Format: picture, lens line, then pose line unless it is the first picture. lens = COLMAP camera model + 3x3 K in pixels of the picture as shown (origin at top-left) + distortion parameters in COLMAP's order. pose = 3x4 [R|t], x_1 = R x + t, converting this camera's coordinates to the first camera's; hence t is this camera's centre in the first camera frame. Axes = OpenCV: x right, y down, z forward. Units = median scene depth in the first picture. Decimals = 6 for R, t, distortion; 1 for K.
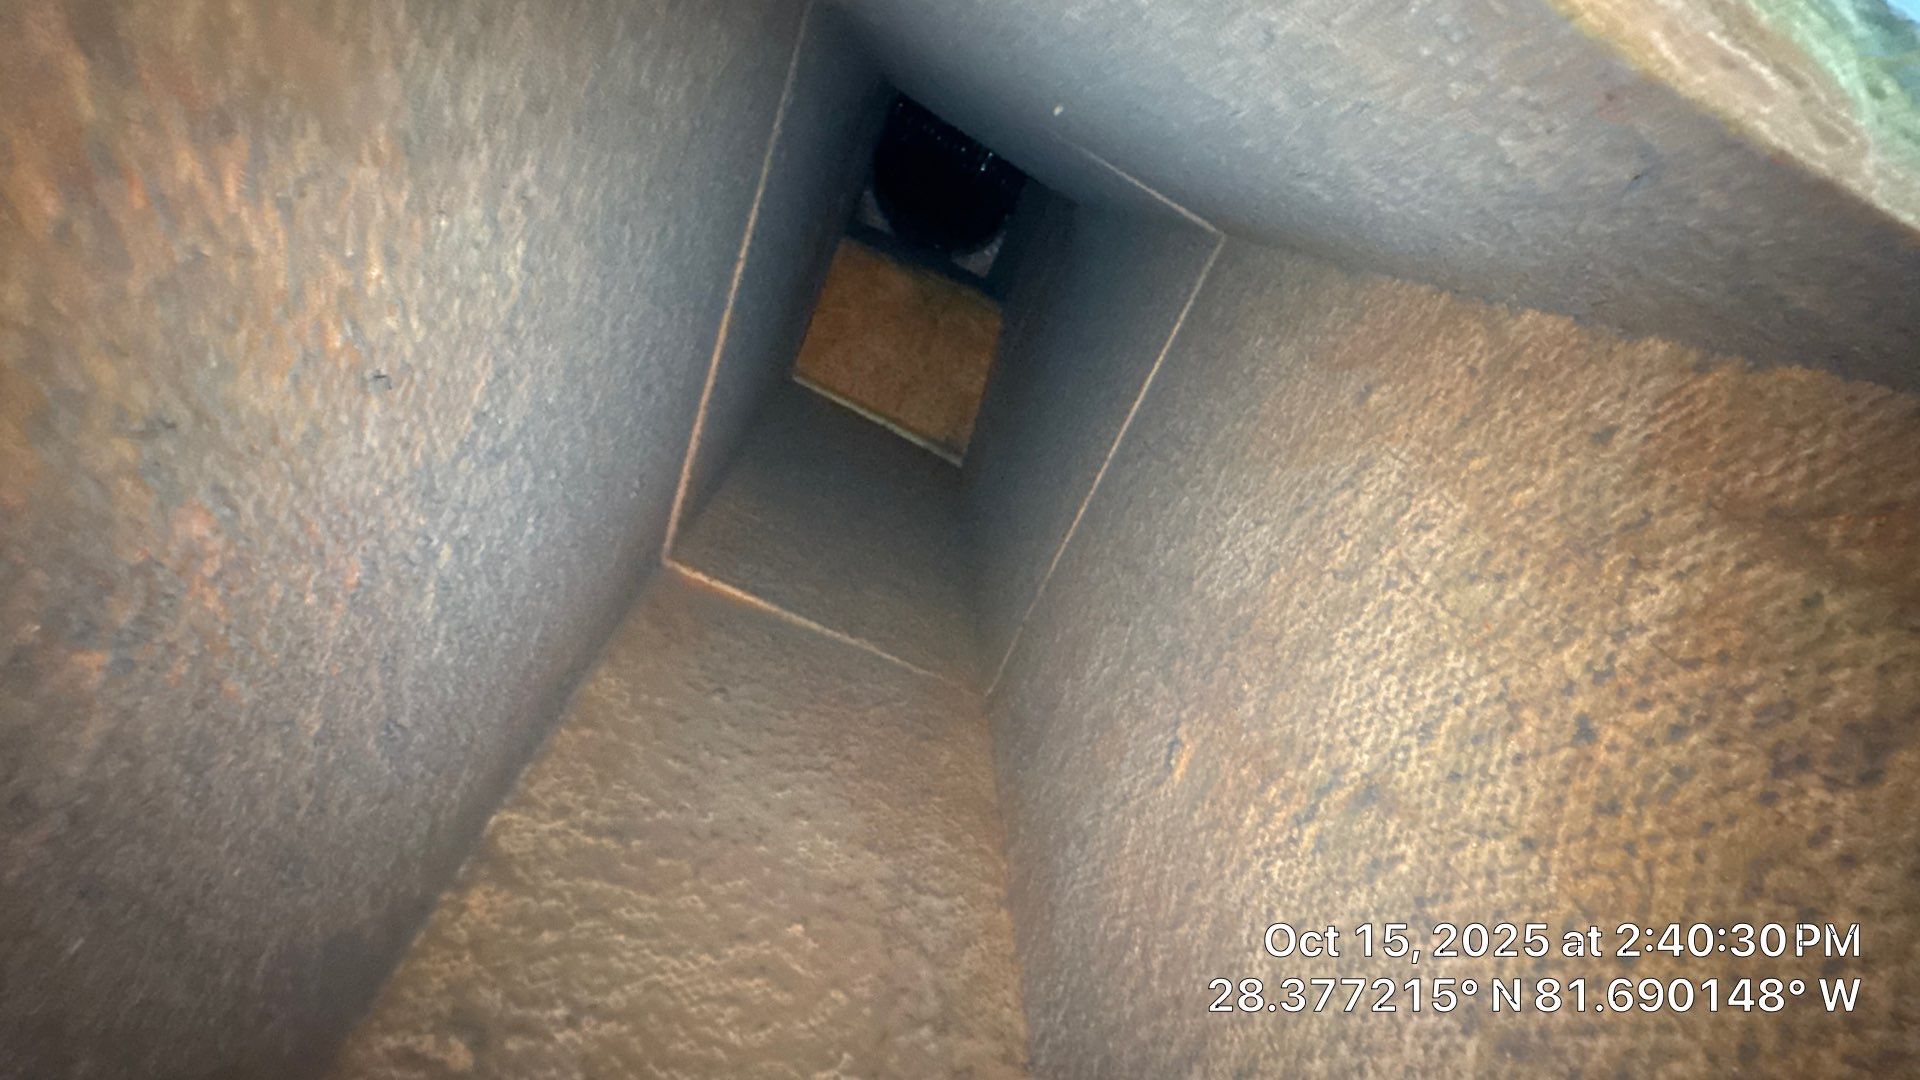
lens RADIAL K [[777.4, 0, 931.6], [0, 777.4, 532.1], [0, 0, 1]] dist [-0.012181, -0.000029]
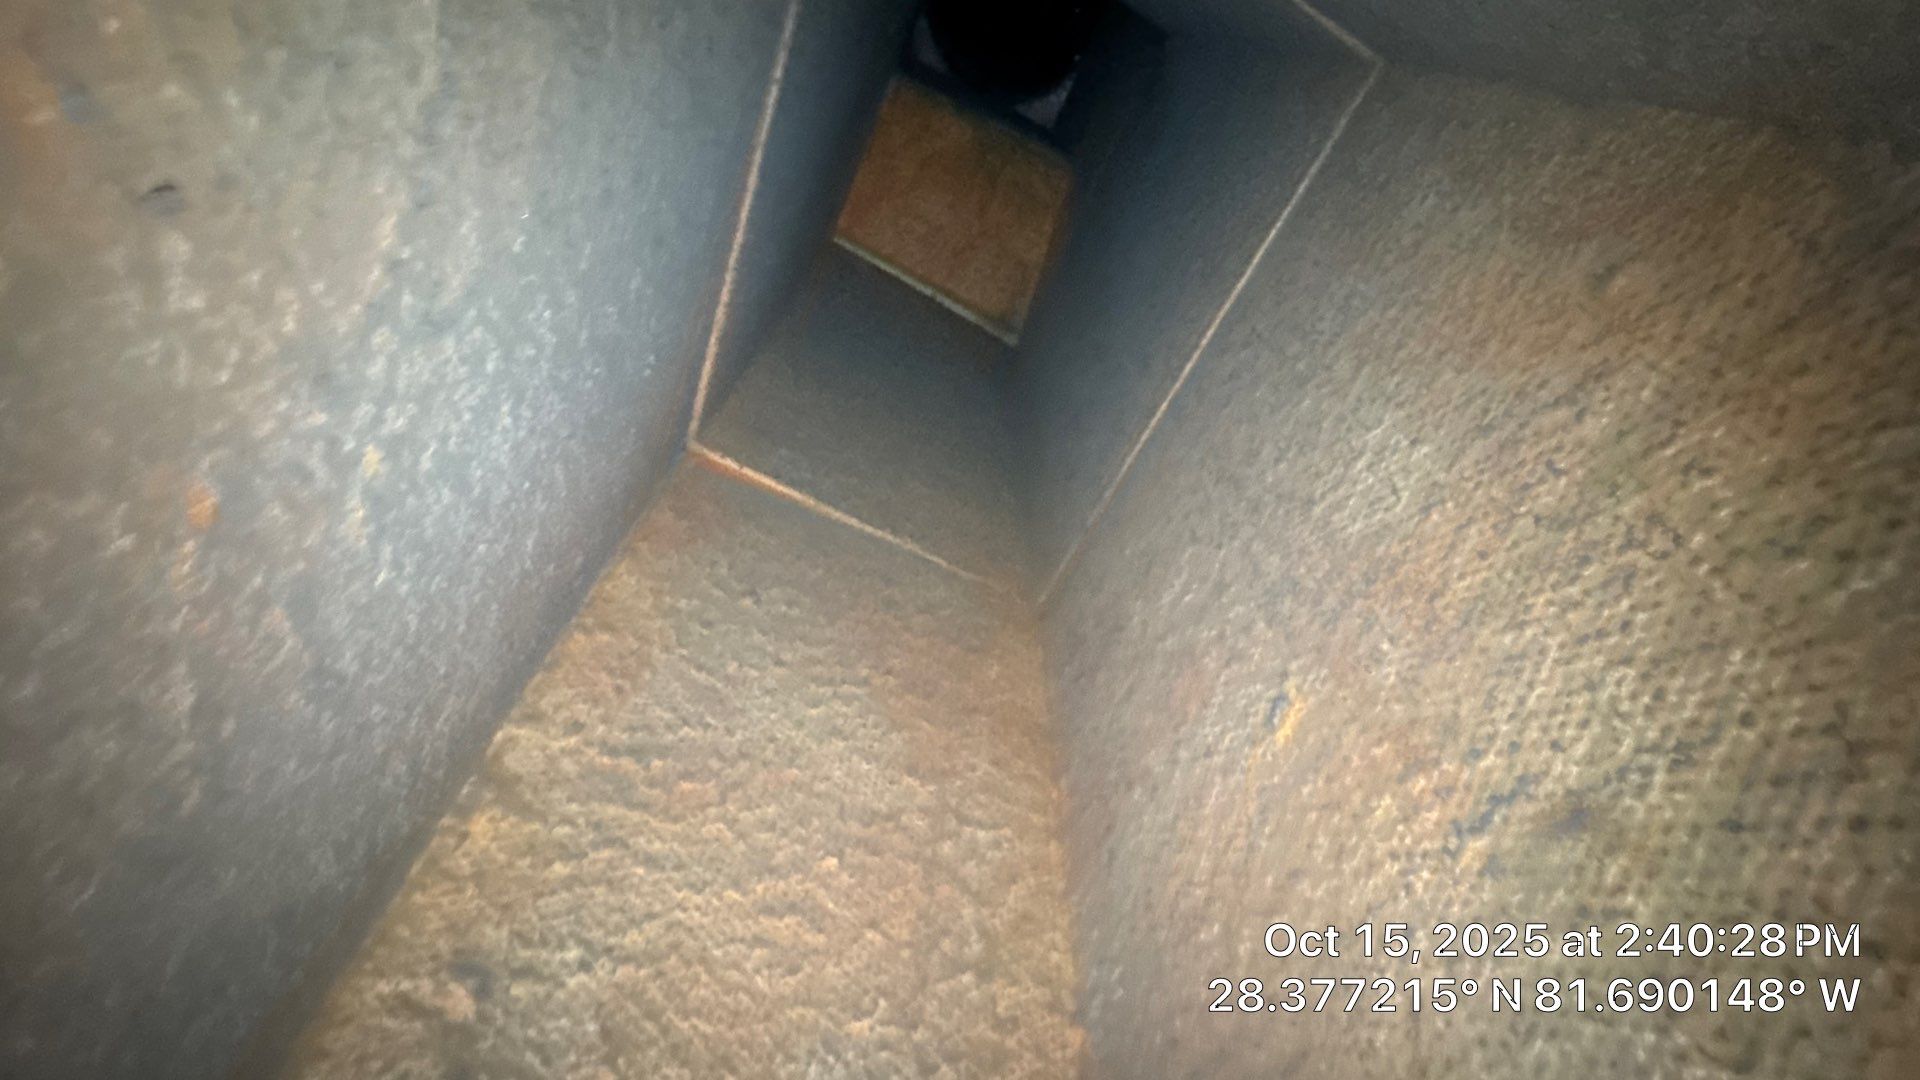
lens RADIAL K [[769.4, 0, 939.6], [0, 769.4, 535.5], [0, 0, 1]] dist [-0.012010, 0.001118]
pose [[0.998611, 0.041946, -0.031872, -0.036680], [-0.036169, 0.985776, 0.164126, -0.026972], [0.038303, -0.162745, 0.985924, 0.190765]]
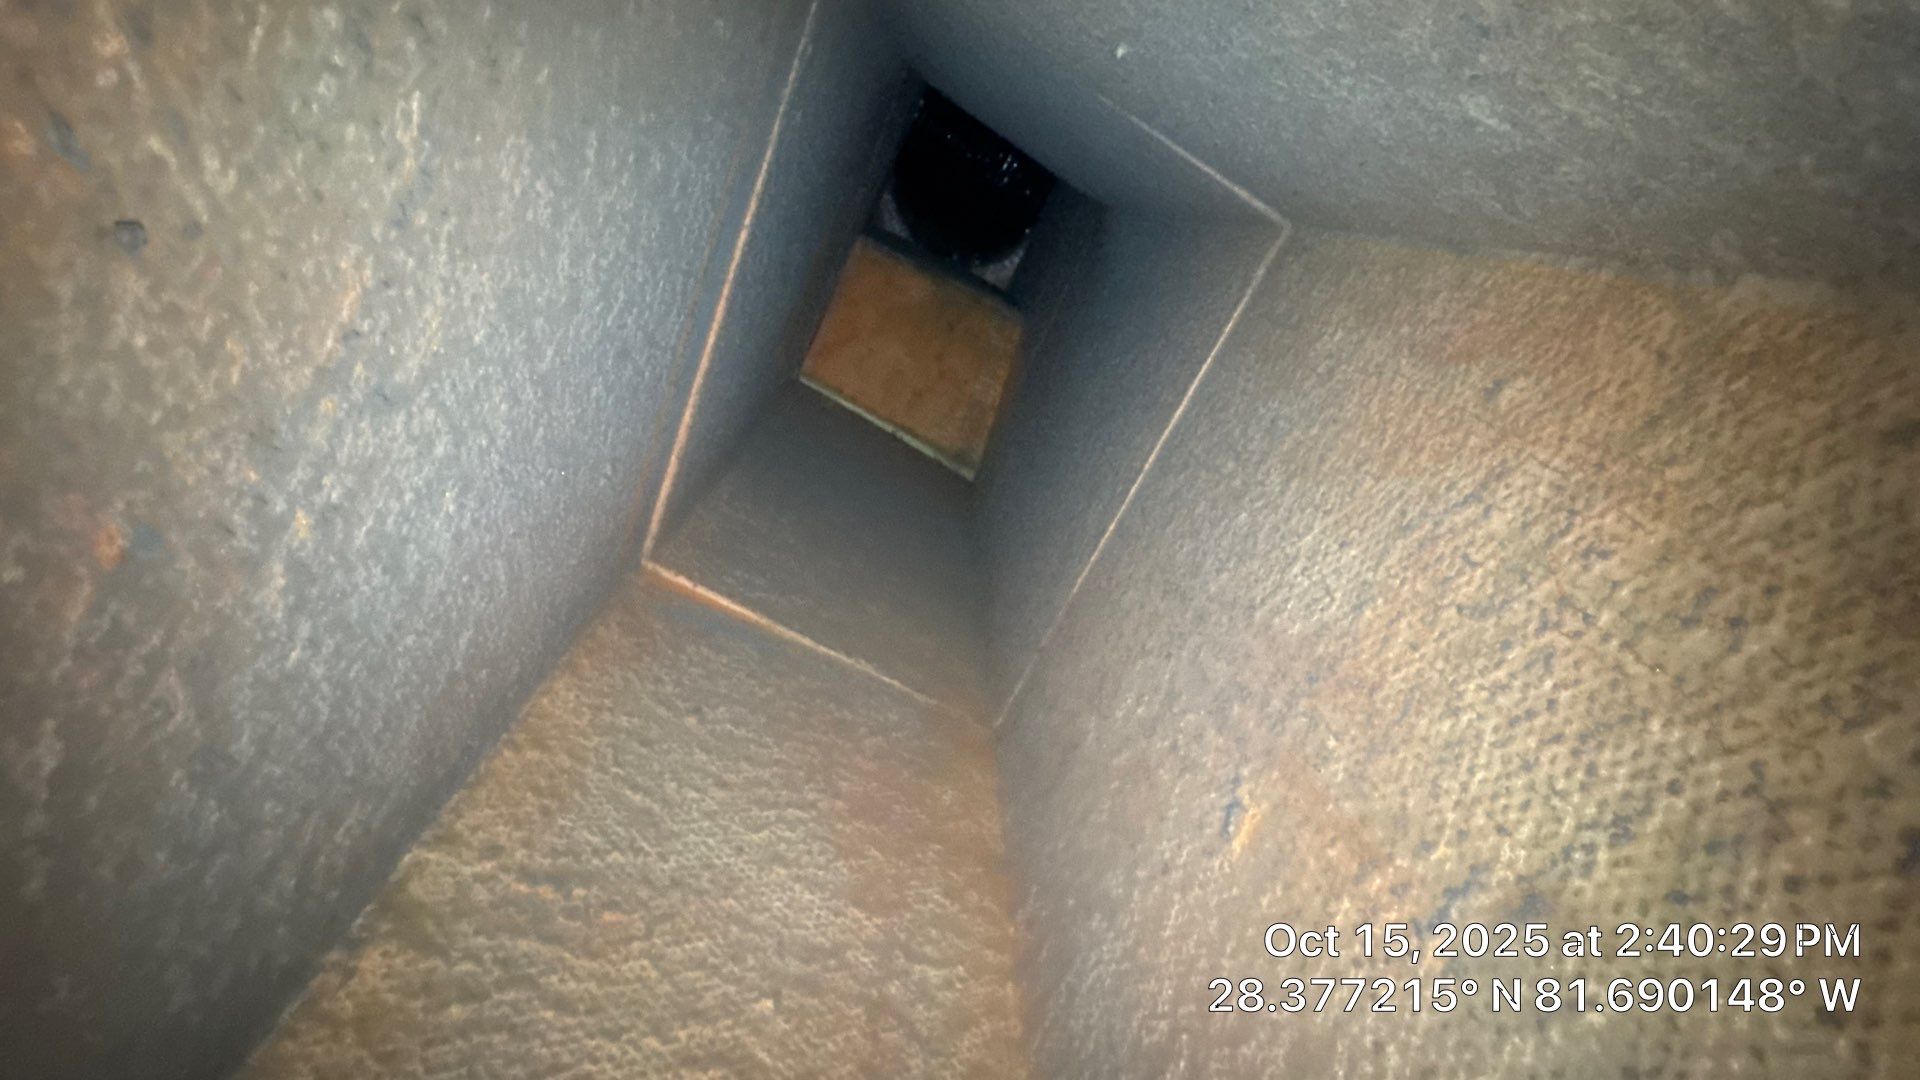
lens RADIAL K [[769.4, 0, 941.8], [0, 769.4, 537.4], [0, 0, 1]] dist [-0.012010, 0.001118]
pose [[0.998833, 0.046909, 0.011480, -0.019308], [-0.046680, 0.998721, -0.019449, 0.017123], [-0.012377, 0.018890, 0.999745, 0.181676]]
